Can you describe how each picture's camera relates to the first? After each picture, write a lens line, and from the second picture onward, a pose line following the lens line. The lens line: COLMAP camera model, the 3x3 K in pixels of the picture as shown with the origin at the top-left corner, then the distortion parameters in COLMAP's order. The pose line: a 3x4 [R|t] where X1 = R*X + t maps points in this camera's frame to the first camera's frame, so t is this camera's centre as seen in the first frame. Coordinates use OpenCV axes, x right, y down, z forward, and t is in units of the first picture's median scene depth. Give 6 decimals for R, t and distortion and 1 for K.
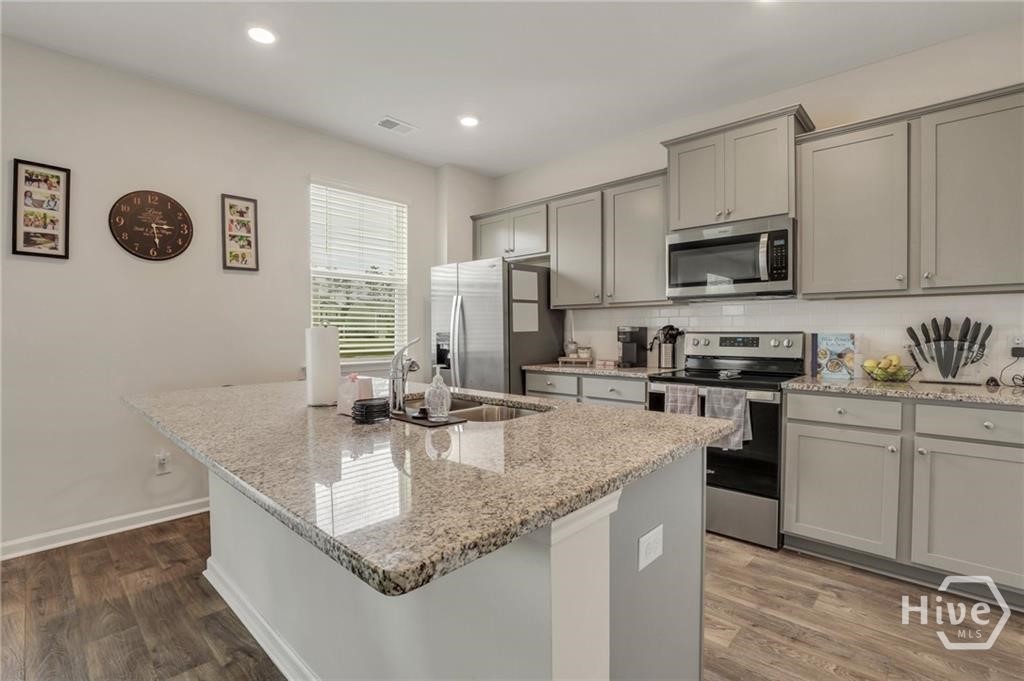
lens RADIAL K [[468.4, 0, 510.9], [0, 468.4, 338.5], [0, 0, 1]] dist [-0.024064, 0.005432]
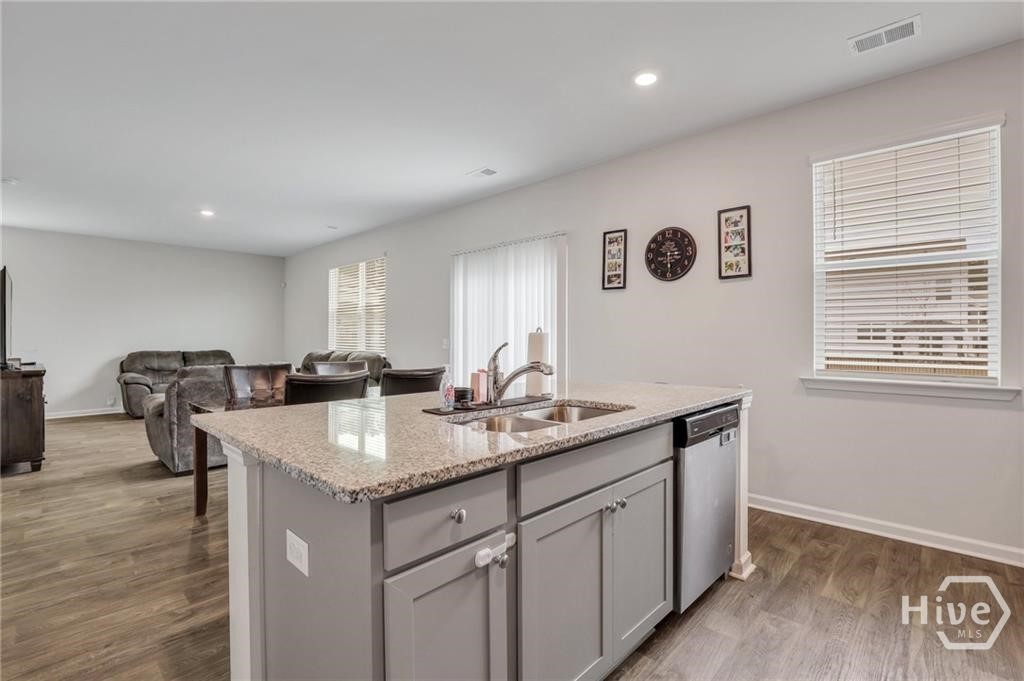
lens RADIAL K [[468.4, 0, 524.2], [0, 468.4, 333.4], [0, 0, 1]] dist [-0.024064, 0.005432]
pose [[0.025863, -0.006339, -0.999645, 0.455392], [-0.018340, 0.999809, -0.006815, -0.007836], [0.999497, 0.018510, 0.025742, 0.514777]]
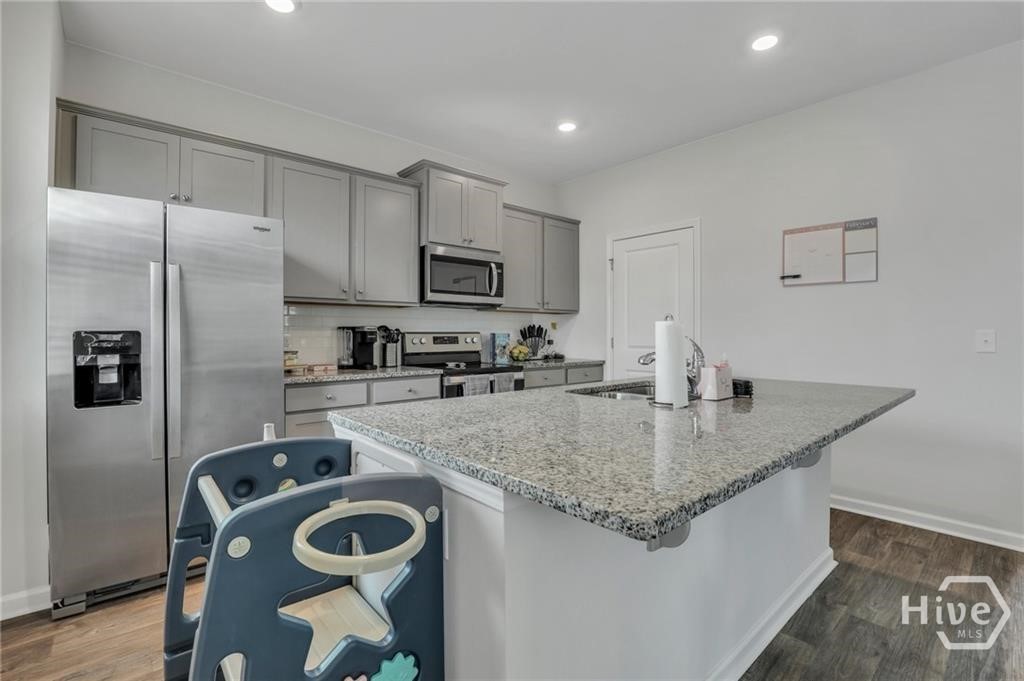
lens RADIAL K [[468.4, 0, 511.8], [0, 468.4, 342.1], [0, 0, 1]] dist [-0.024064, 0.005432]
pose [[0.096607, -0.017170, 0.995174, -0.720897], [0.012651, 0.999792, 0.016022, -0.005149], [-0.995242, 0.011042, 0.096805, 0.663917]]
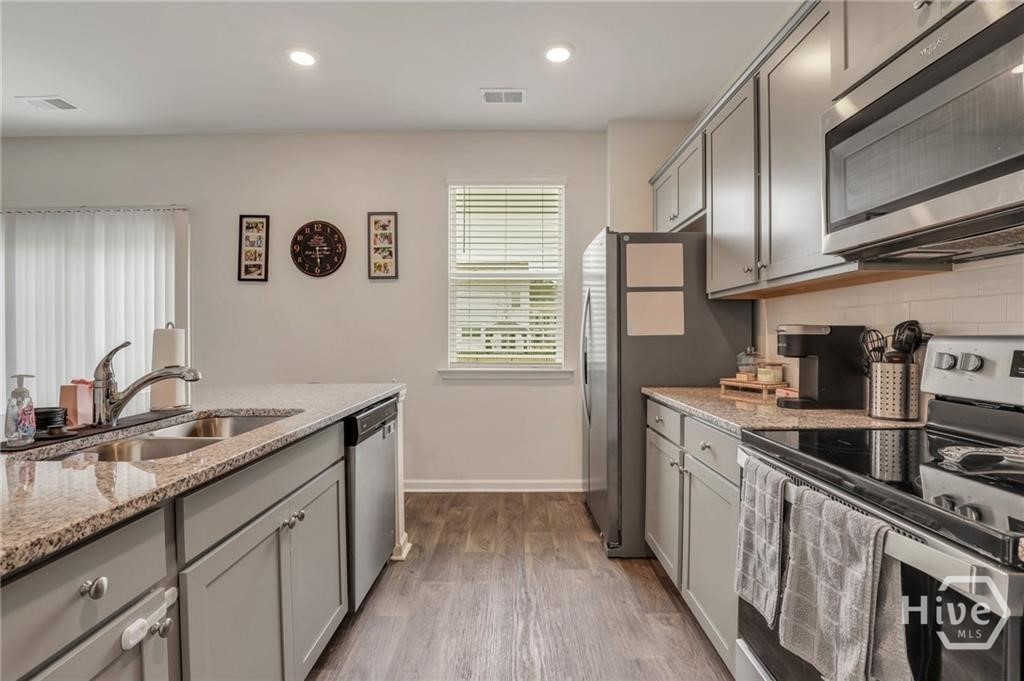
lens RADIAL K [[468.4, 0, 505.3], [0, 468.4, 335.6], [0, 0, 1]] dist [-0.024064, 0.005432]
pose [[0.683980, 0.001737, -0.729499, 0.427928], [-0.012970, 0.999868, -0.009780, -0.006241], [0.729386, 0.016151, 0.683912, 0.467746]]
